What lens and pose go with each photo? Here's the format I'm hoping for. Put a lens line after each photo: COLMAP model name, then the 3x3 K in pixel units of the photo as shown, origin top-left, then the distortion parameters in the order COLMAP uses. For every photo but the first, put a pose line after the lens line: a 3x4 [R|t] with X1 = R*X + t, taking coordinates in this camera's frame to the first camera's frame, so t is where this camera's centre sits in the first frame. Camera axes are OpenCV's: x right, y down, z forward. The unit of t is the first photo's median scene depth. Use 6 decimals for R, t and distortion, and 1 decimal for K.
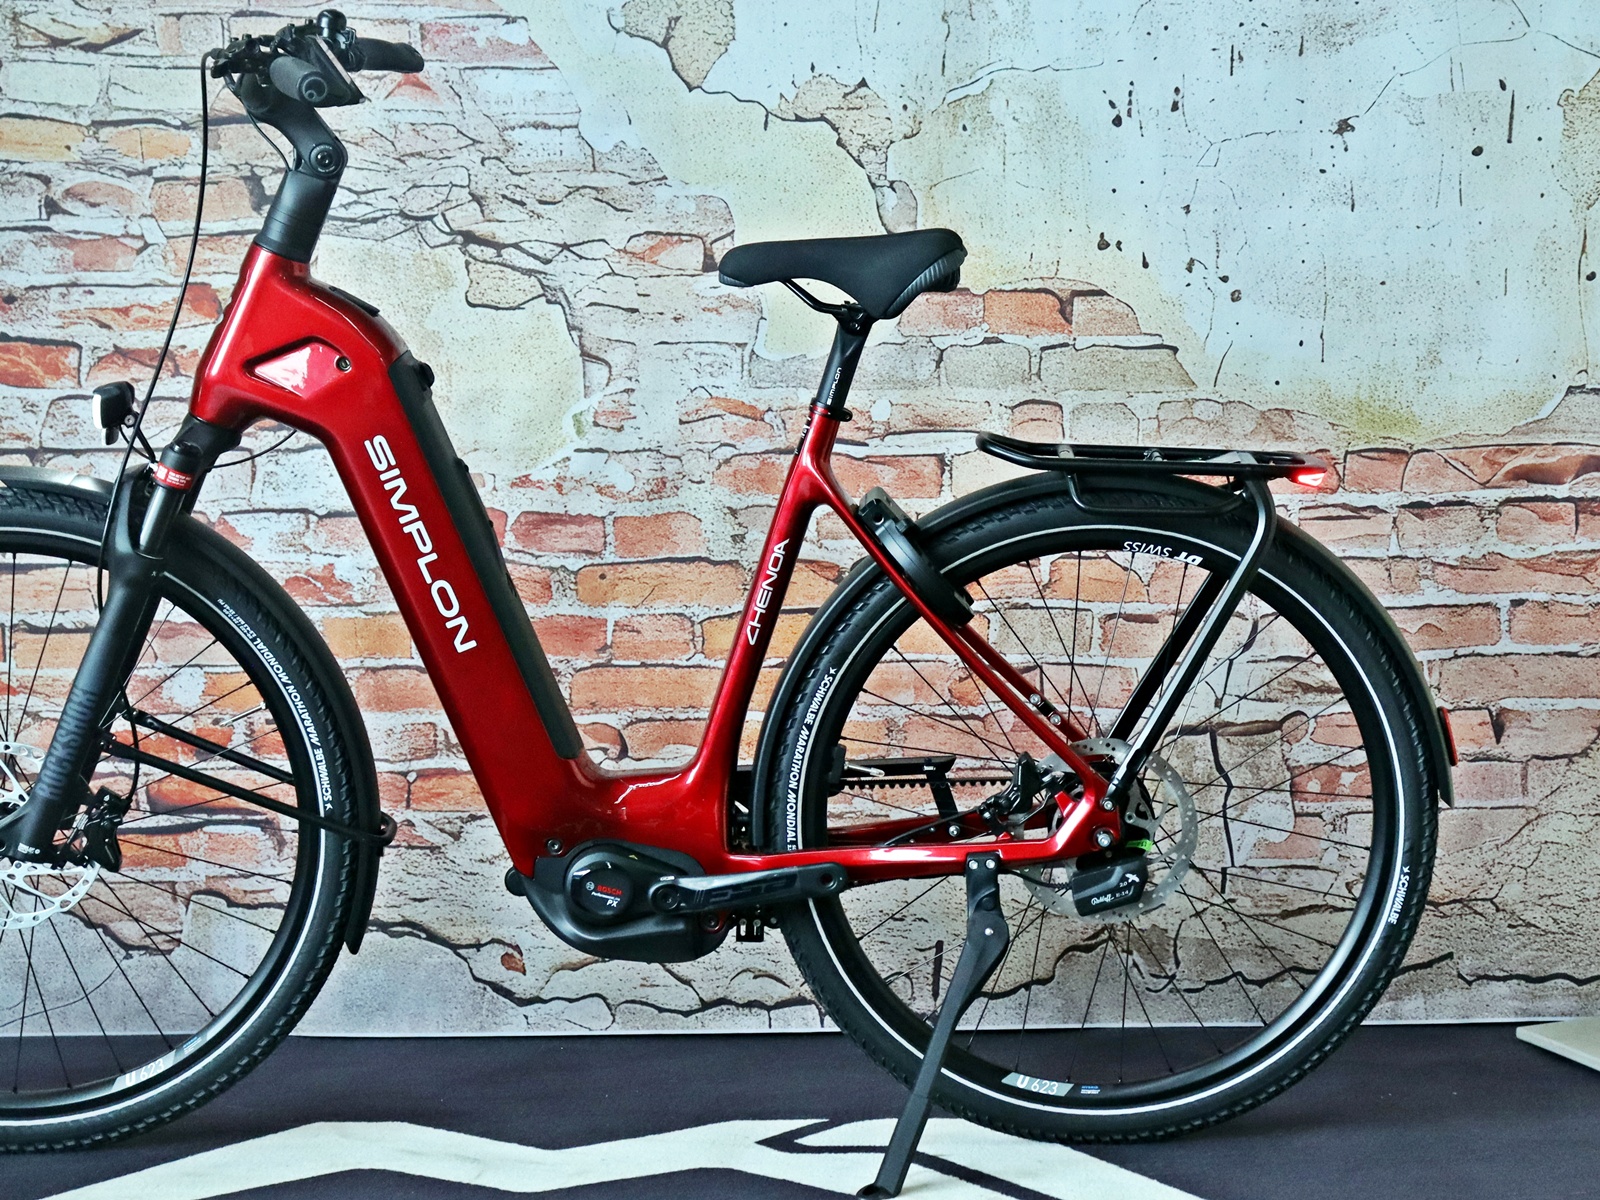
lens RADIAL K [[4237.6, 0, 1010.1], [0, 4237.6, 587.5], [0, 0, 1]] dist [0.090331, 0.503088]
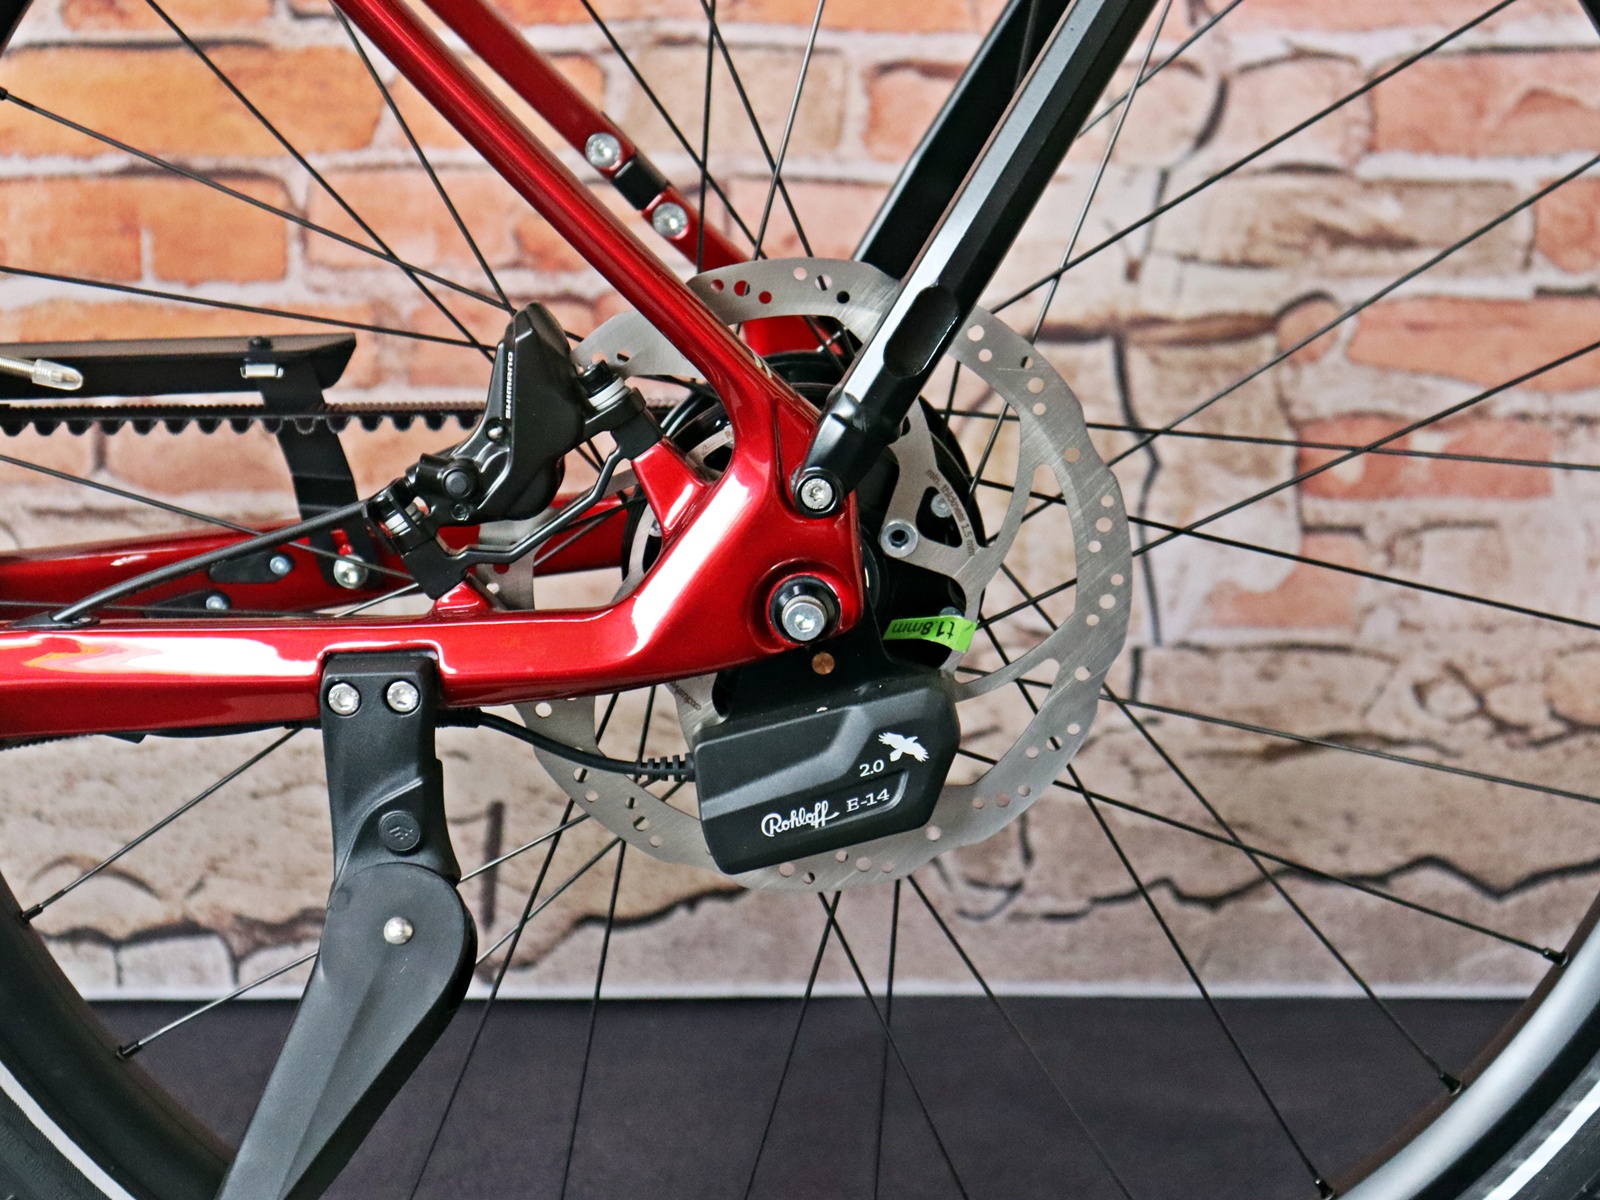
lens RADIAL K [[2985.1, 0, 744.3], [0, 2985.1, 646.5], [0, 0, 1]] dist [0.071950, 0.338413]
pose [[0.998951, 0.013532, -0.043739, 0.023385], [-0.009274, 0.995327, 0.096114, 0.036787], [0.044835, -0.095608, 0.994409, 0.695343]]
